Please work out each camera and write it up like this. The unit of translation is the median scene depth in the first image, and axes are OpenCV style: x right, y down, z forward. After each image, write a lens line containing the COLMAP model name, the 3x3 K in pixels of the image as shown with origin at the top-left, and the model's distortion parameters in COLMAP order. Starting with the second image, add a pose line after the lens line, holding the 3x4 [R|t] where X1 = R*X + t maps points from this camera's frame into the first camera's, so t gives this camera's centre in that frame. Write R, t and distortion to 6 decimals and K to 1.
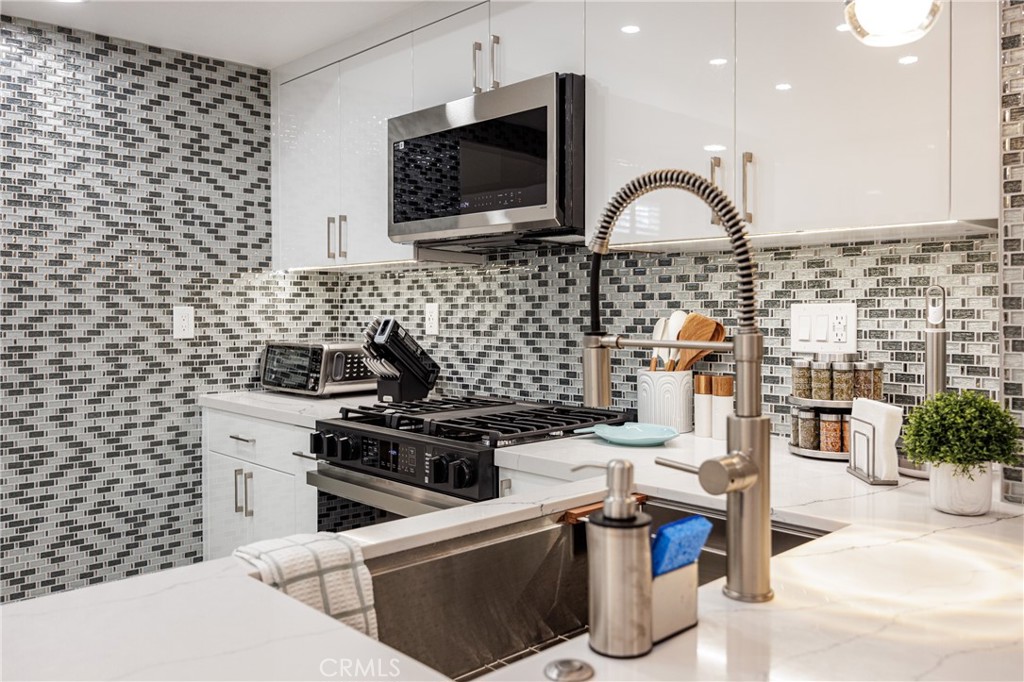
lens RADIAL K [[825.0, 0, 518.9], [0, 825.0, 313.9], [0, 0, 1]] dist [-0.007910, 0.000745]
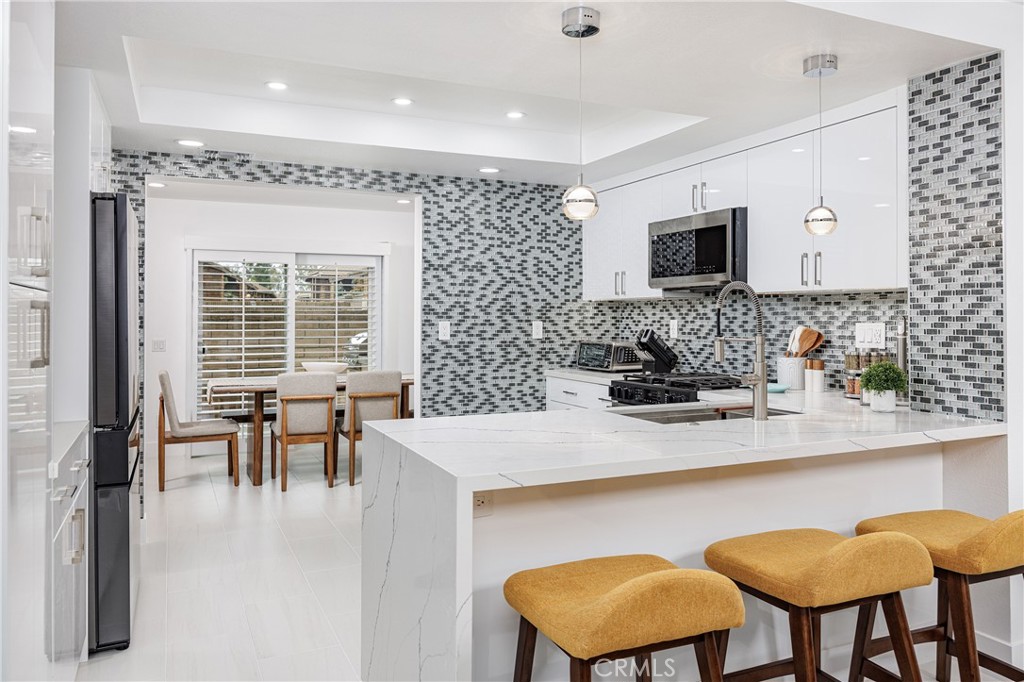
lens RADIAL K [[739.3, 0, 538.0], [0, 739.3, 310.6], [0, 0, 1]] dist [-0.014516, 0.000181]
pose [[0.952358, -0.000816, -0.304982, 0.108275], [-0.003841, 0.999885, -0.014670, -0.009499], [0.304959, 0.015143, 0.952245, -0.636191]]
